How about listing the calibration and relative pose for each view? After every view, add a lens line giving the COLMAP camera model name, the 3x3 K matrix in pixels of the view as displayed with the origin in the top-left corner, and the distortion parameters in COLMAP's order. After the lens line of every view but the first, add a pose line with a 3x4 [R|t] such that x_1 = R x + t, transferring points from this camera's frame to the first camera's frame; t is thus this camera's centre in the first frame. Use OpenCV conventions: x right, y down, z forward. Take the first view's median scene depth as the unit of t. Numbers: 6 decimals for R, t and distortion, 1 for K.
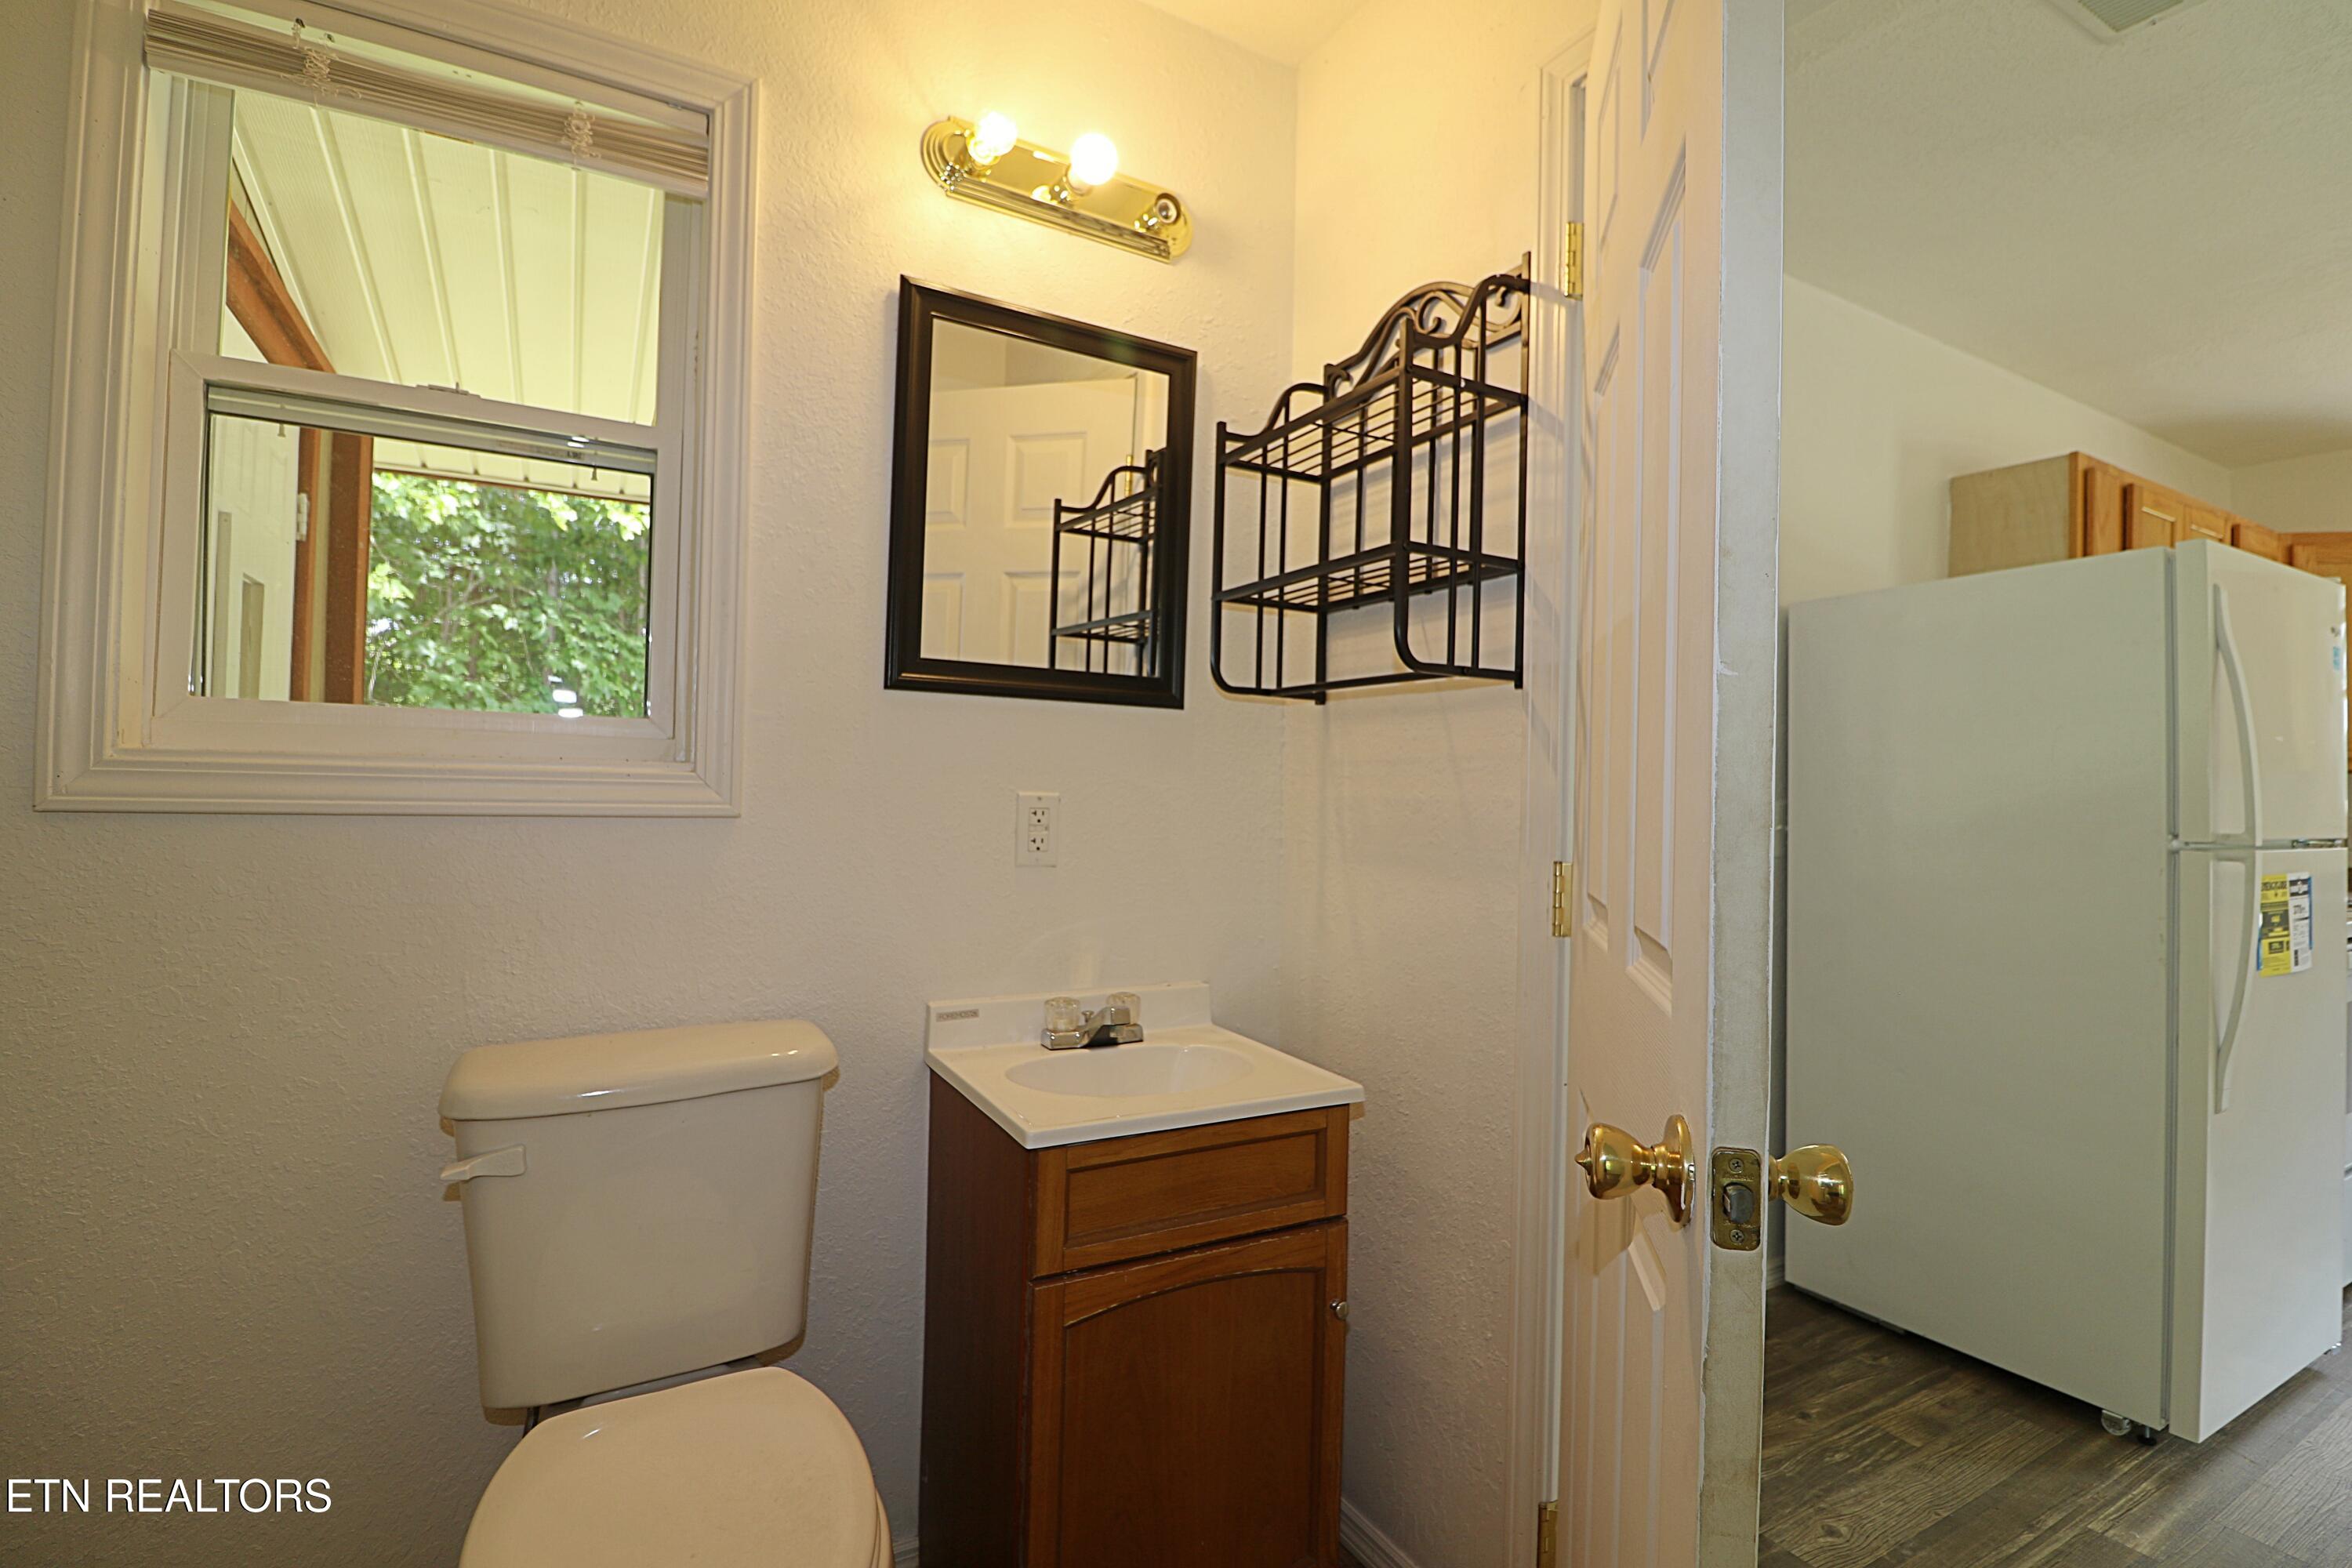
lens RADIAL K [[1082.2, 0, 1221.0], [0, 1082.2, 777.4], [0, 0, 1]] dist [-0.003050, -0.010974]
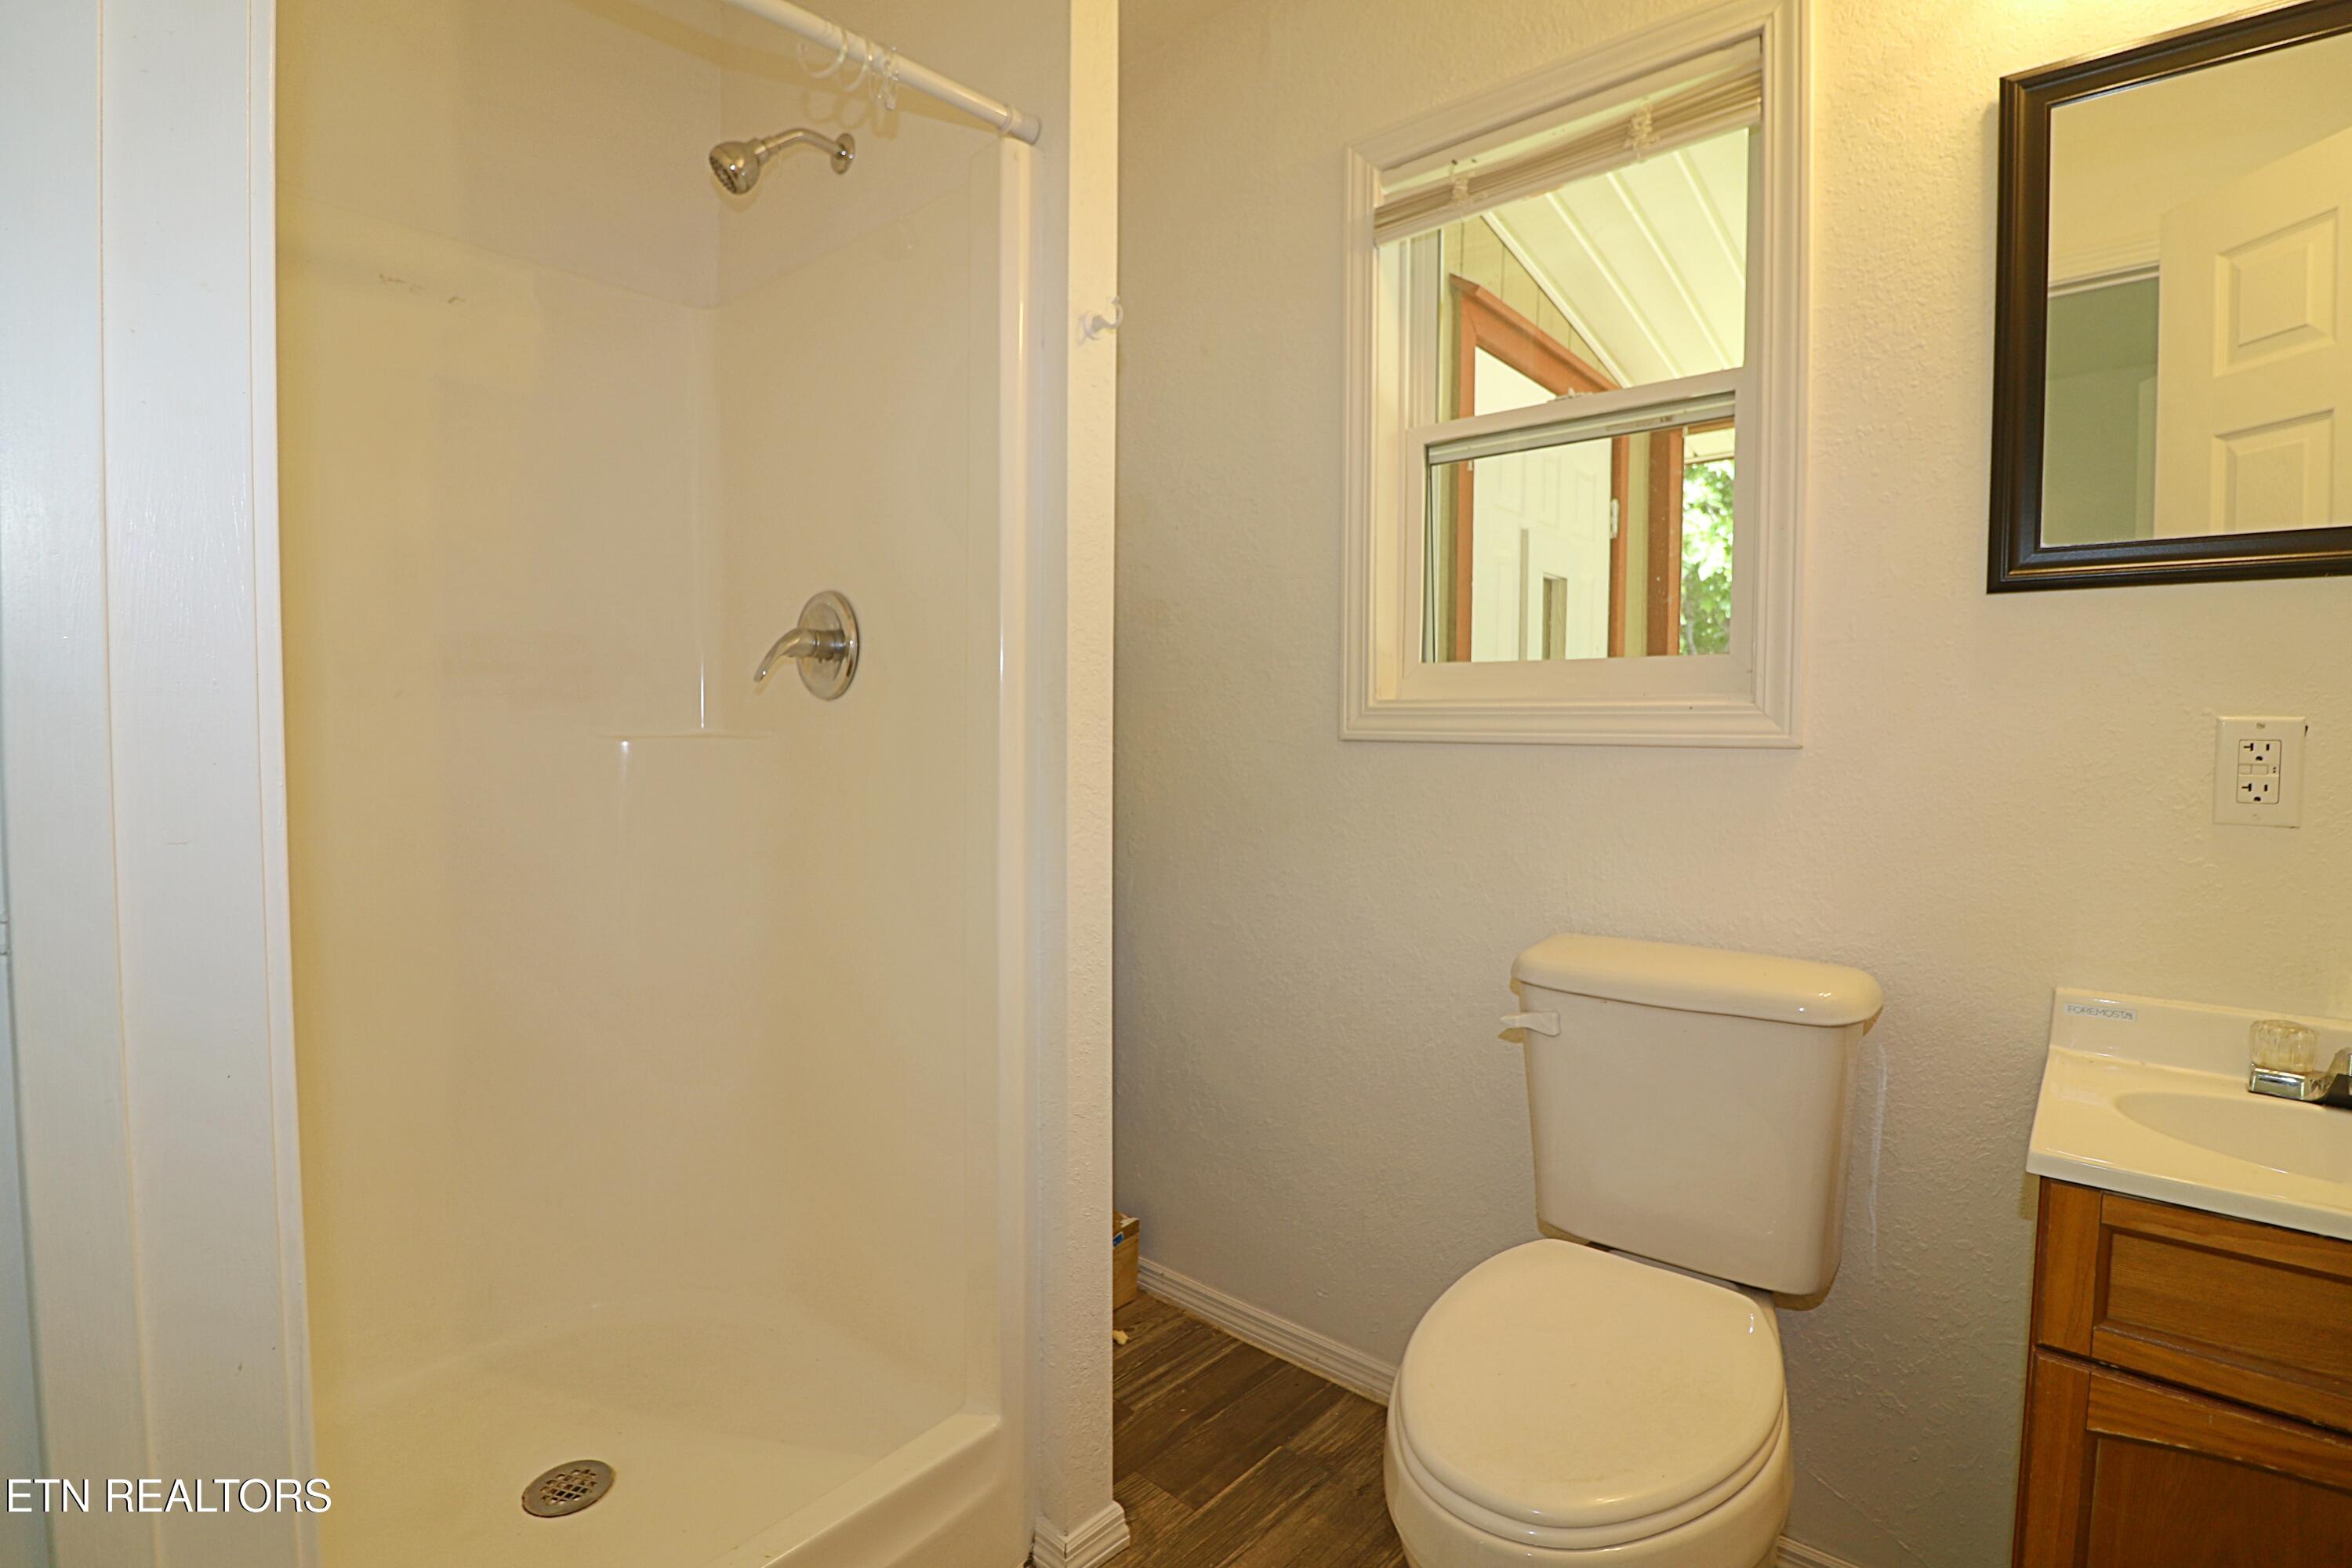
lens RADIAL K [[1082.2, 0, 1144.4], [0, 1082.2, 766.0], [0, 0, 1]] dist [-0.003050, -0.010974]
pose [[0.318055, 0.017334, -0.947914, 0.284992], [0.014827, 0.999620, 0.023255, 0.021946], [0.947956, -0.021451, 0.317677, 0.140087]]
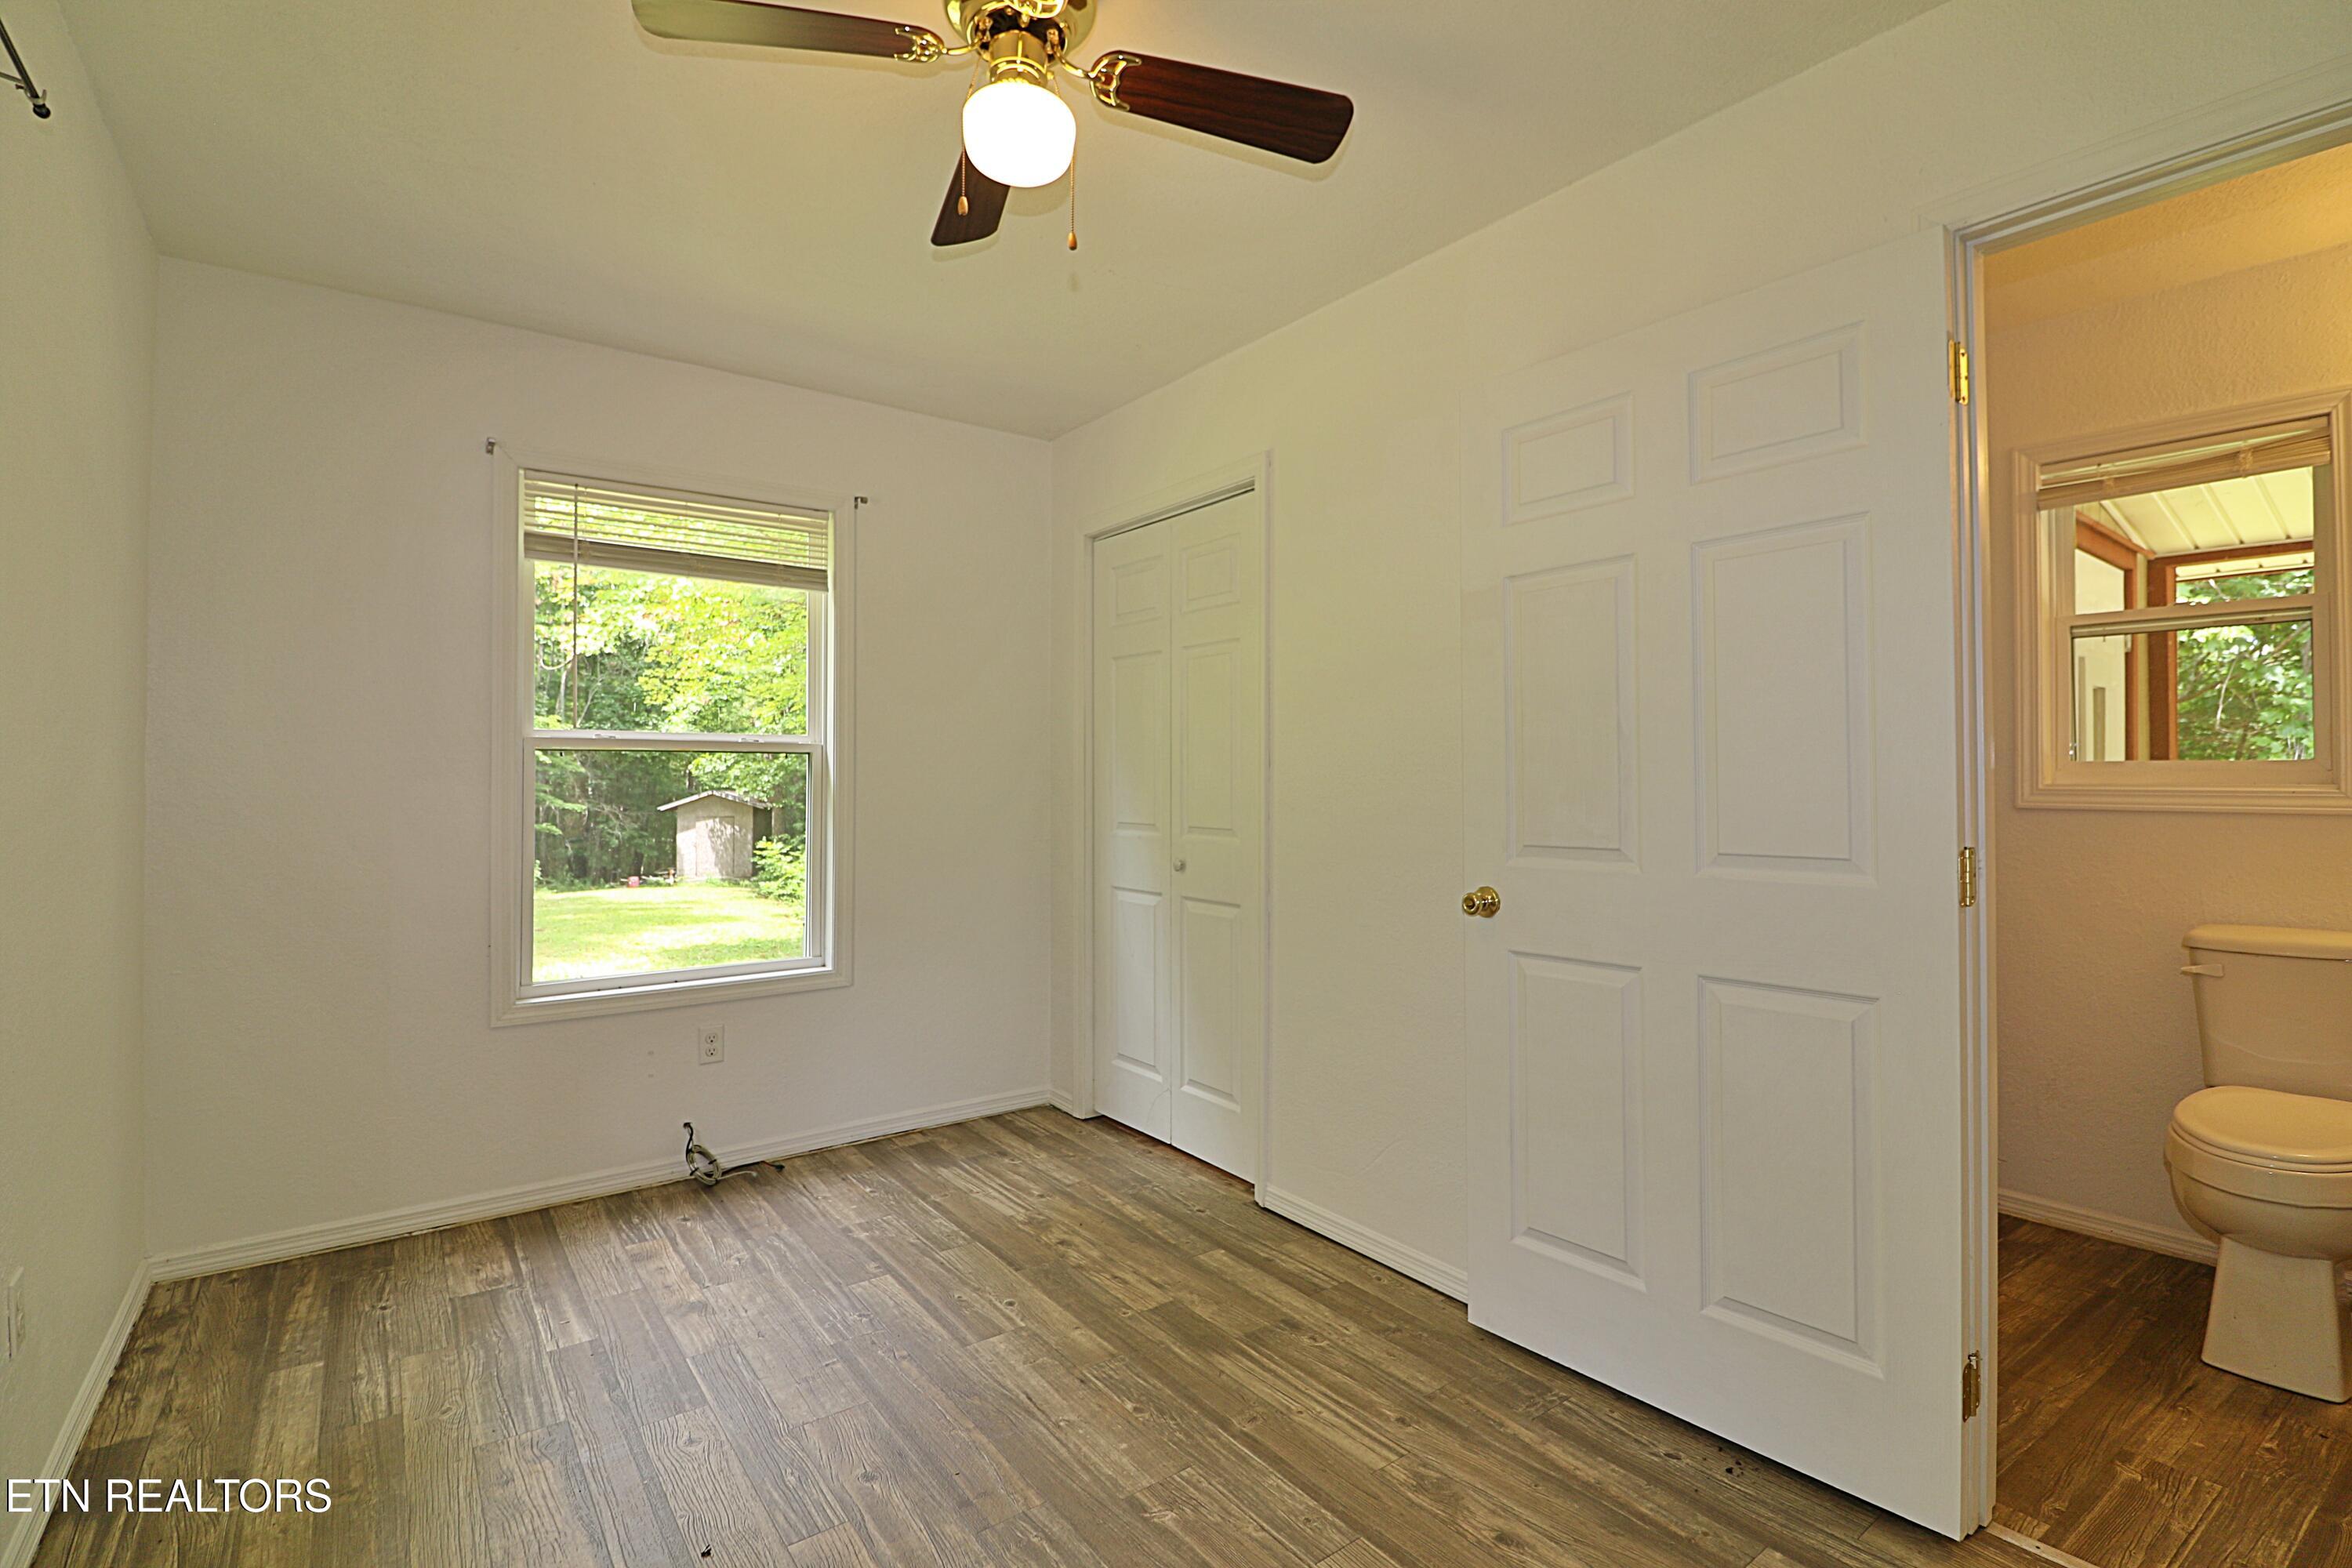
lens RADIAL K [[1082.2, 0, 1136.1], [0, 1082.2, 761.6], [0, 0, 1]] dist [-0.003050, -0.010974]
pose [[0.092774, -0.040332, -0.994870, 1.037701], [0.002379, 0.999185, -0.040286, 0.014315], [0.995684, 0.001371, 0.092795, -1.102486]]
